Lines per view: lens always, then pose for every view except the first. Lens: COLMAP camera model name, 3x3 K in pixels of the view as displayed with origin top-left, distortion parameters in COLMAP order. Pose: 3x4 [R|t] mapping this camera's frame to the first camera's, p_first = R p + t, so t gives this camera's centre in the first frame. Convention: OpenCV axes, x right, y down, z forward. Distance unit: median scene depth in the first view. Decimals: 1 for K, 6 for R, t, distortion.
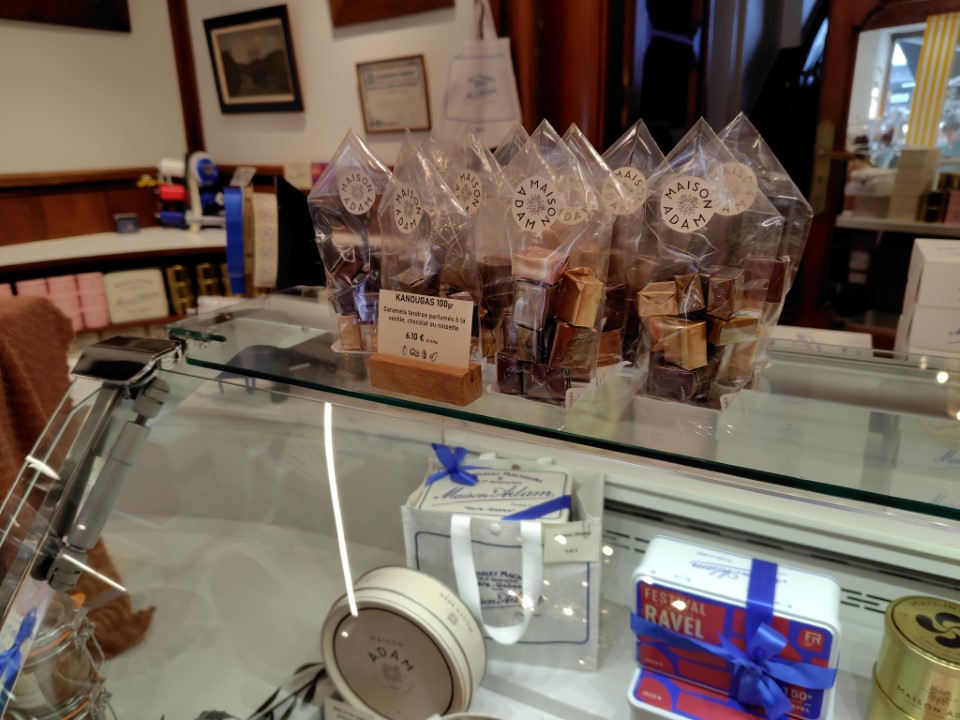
lens RADIAL K [[674.2, 0, 483.3], [0, 674.2, 354.0], [0, 0, 1]] dist [0.031003, -0.035798]
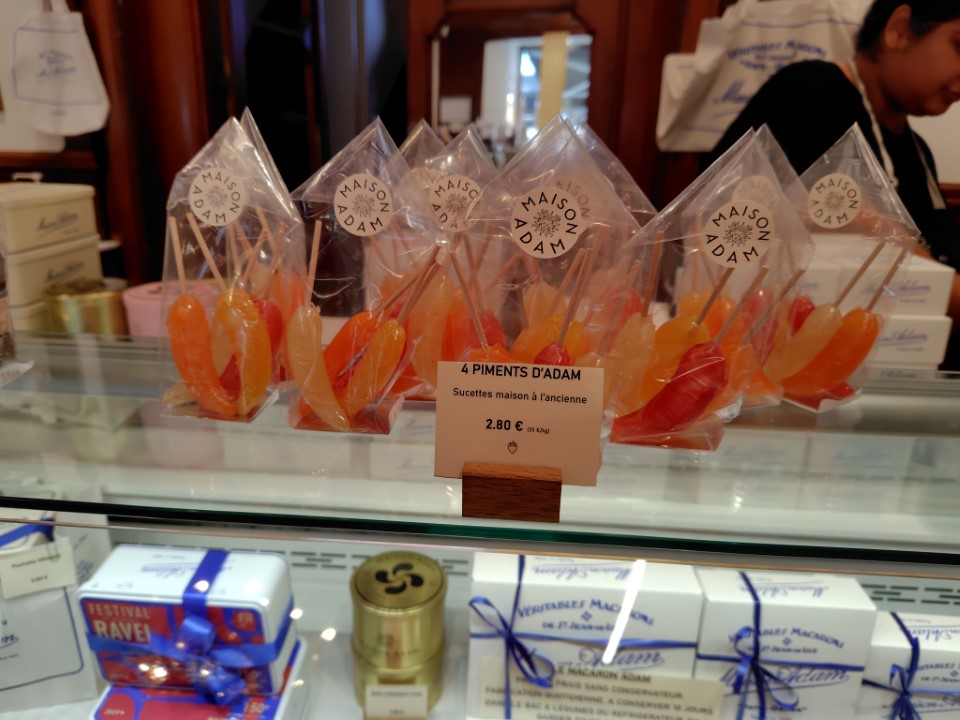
lens RADIAL K [[674.2, 0, 483.3], [0, 674.2, 354.0], [0, 0, 1]] dist [0.031003, -0.035798]
pose [[0.918377, -0.088479, 0.385688, 0.350247], [0.084625, 0.996047, 0.026996, 0.014705], [-0.386552, 0.007846, 0.922234, -0.079309]]
